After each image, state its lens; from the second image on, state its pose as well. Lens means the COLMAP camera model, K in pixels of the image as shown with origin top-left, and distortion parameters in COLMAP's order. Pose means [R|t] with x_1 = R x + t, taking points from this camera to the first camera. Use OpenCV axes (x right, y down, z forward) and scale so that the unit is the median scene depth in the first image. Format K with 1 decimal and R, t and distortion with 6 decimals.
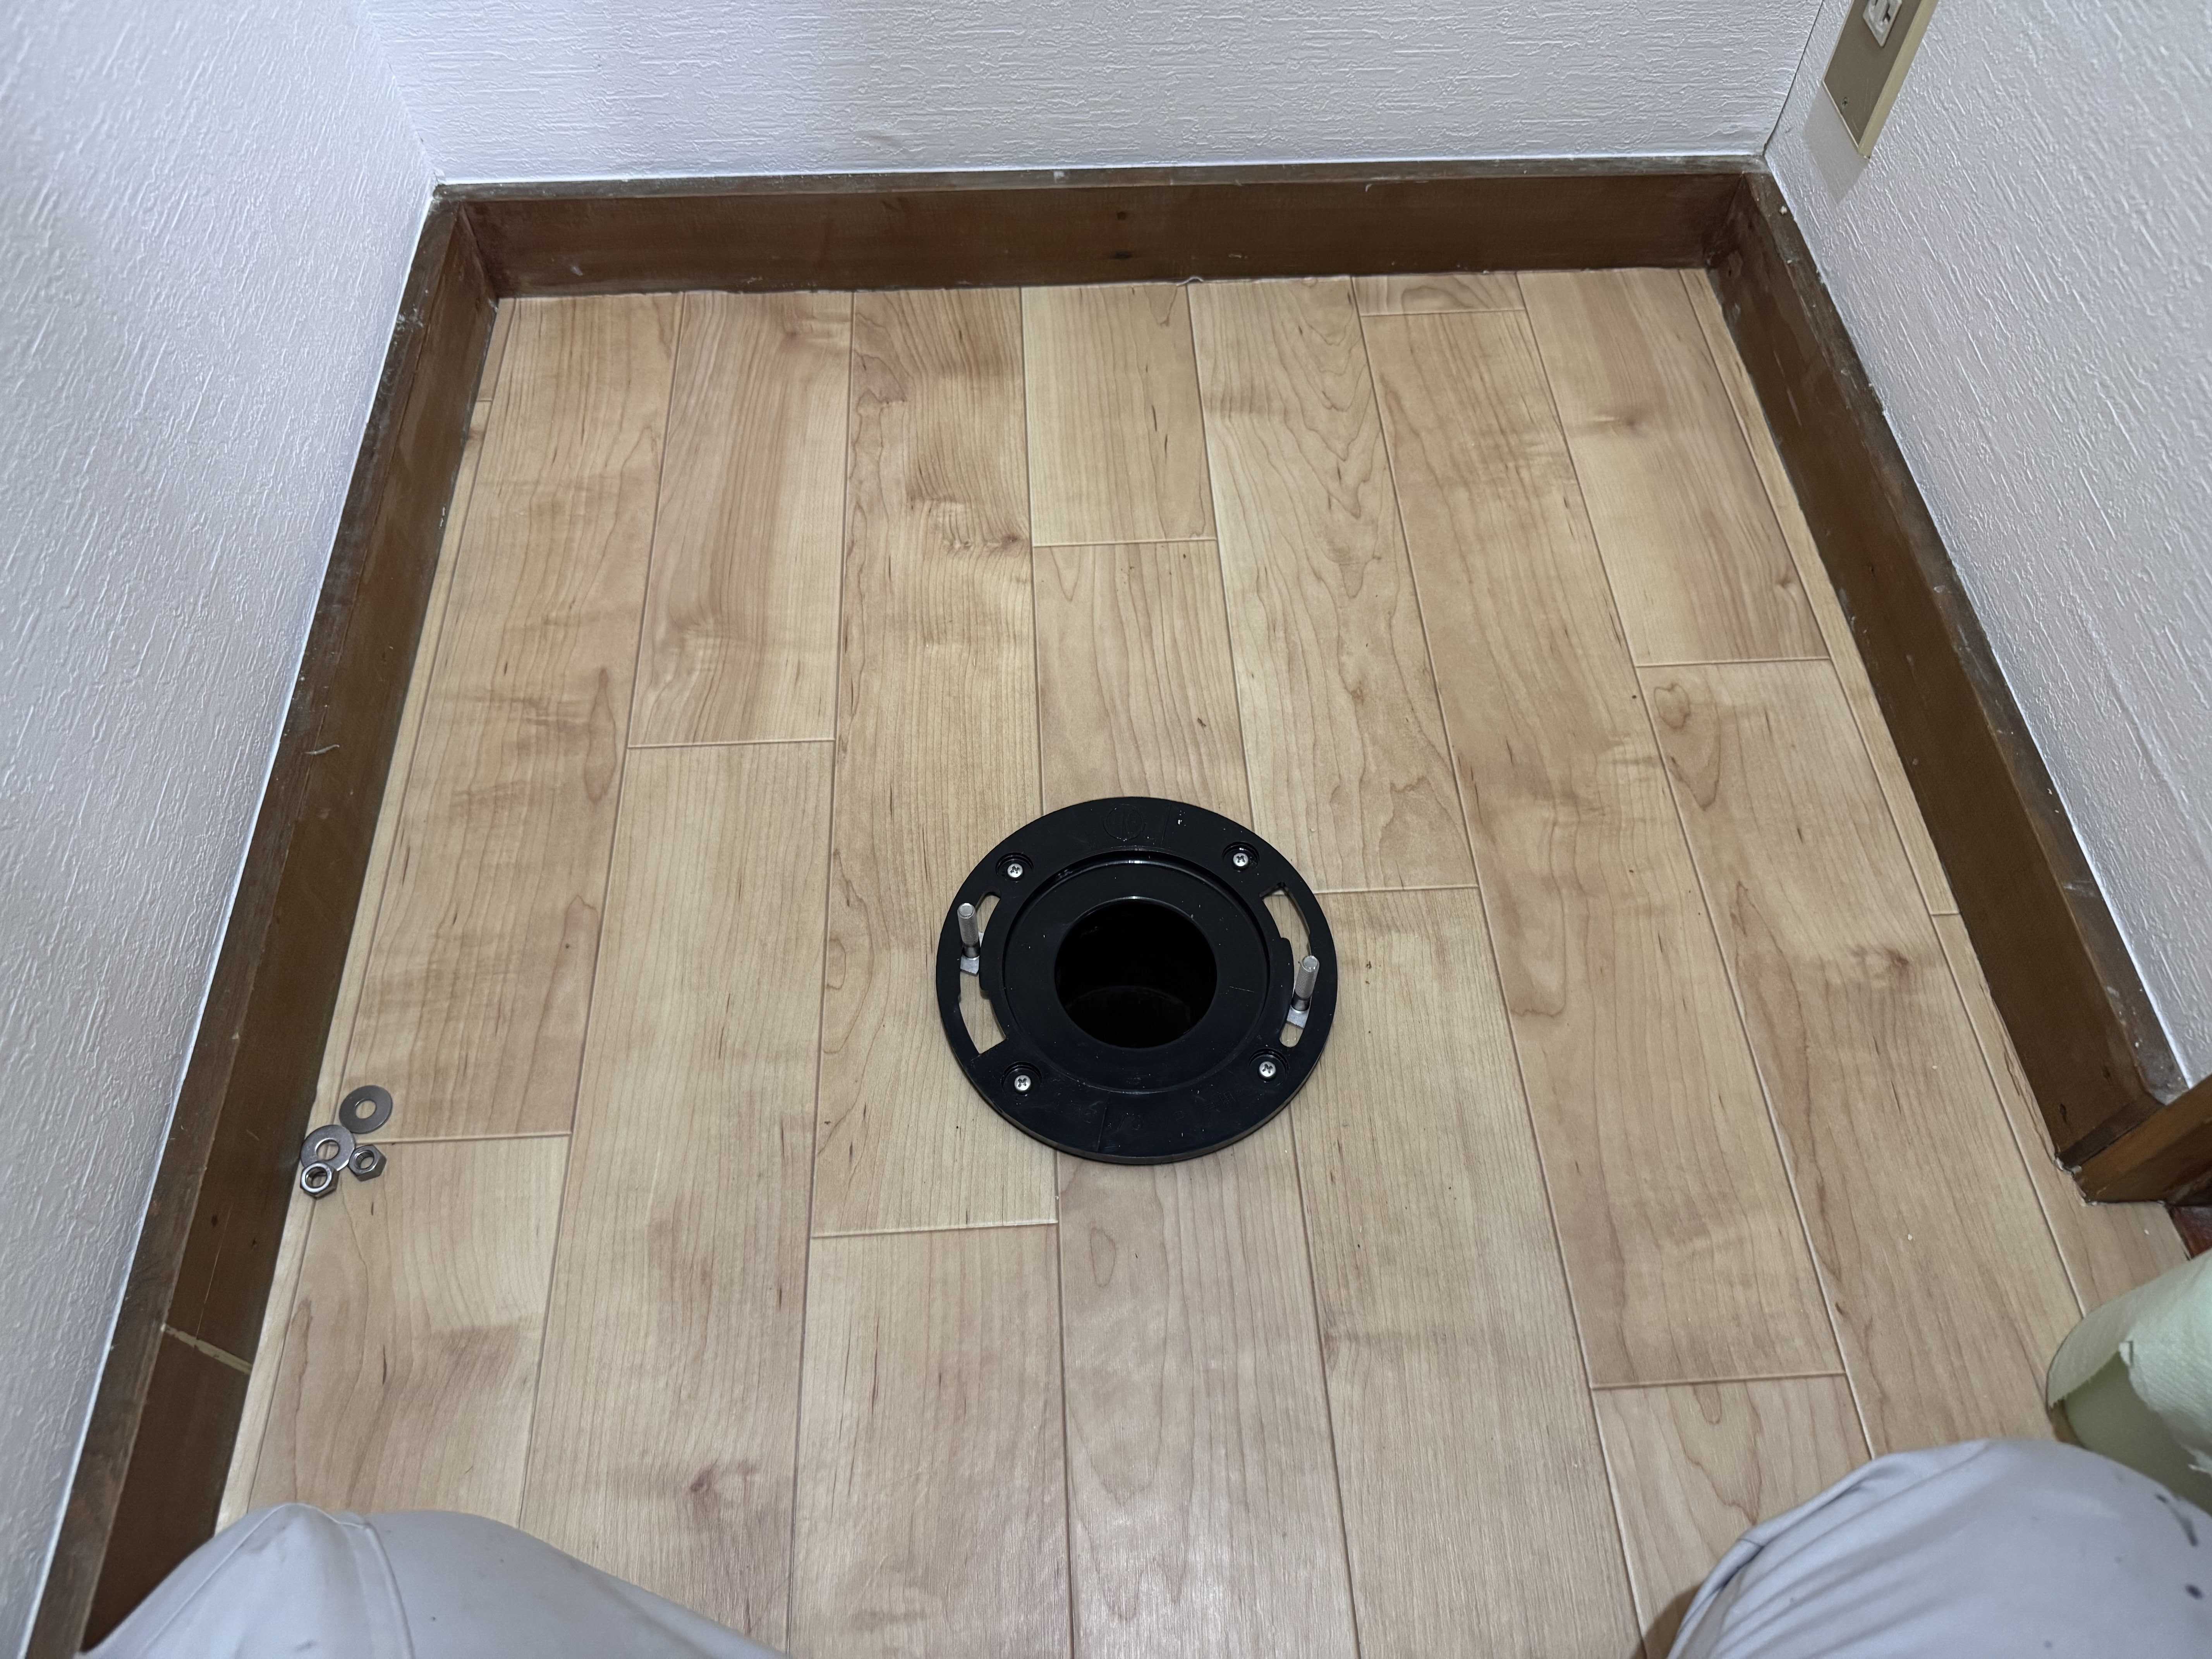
lens RADIAL K [[1603.3, 0, 1116.0], [0, 1603.3, 811.5], [0, 0, 1]] dist [0.034864, -0.059302]
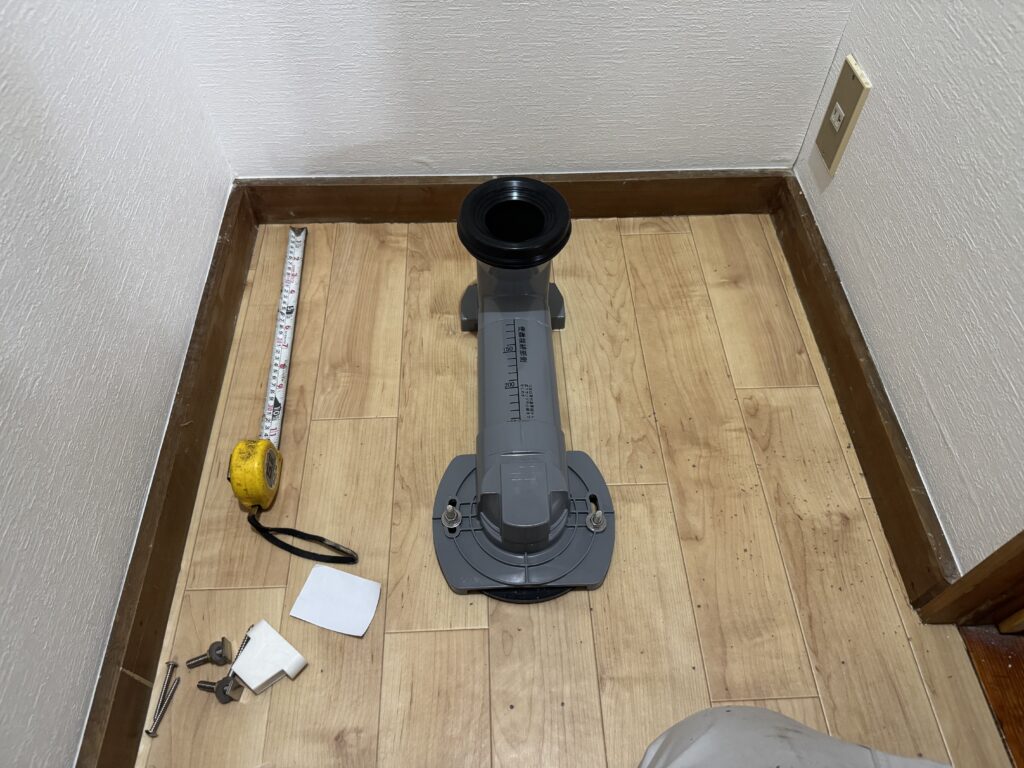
lens RADIAL K [[742.2, 0, 511.4], [0, 742.2, 382.0], [0, 0, 1]] dist [0.034864, -0.059302]
pose [[0.999888, 0.008796, -0.012133, 0.006376], [-0.009377, 0.998771, -0.048670, -0.045136], [0.011690, 0.048779, 0.998741, -0.100969]]
